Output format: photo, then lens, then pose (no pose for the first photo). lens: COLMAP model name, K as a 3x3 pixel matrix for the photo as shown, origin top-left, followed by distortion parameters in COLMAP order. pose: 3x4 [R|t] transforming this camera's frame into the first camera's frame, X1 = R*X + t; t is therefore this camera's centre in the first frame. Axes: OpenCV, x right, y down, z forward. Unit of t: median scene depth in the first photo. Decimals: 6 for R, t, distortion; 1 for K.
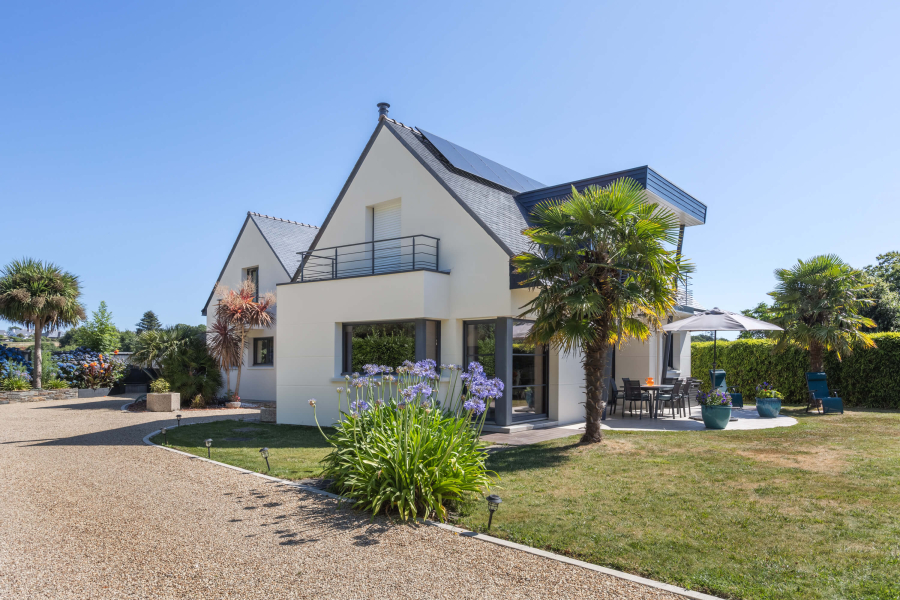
lens RADIAL K [[688.3, 0, 450.0], [0, 688.3, 300.0], [0, 0, 1]] dist [-0.000366, -0.001321]
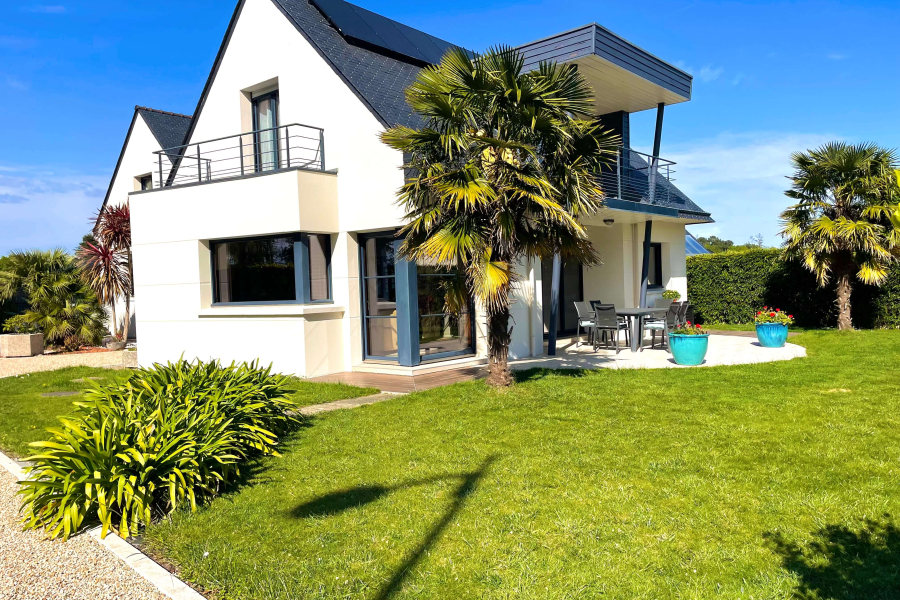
lens RADIAL K [[688.3, 0, 450.0], [0, 688.3, 300.0], [0, 0, 1]] dist [-0.000366, -0.001321]
pose [[0.996045, -0.018318, -0.086945, 0.190931], [0.028137, 0.993186, 0.113090, 0.019395], [0.084281, -0.115089, 0.989773, 0.215665]]
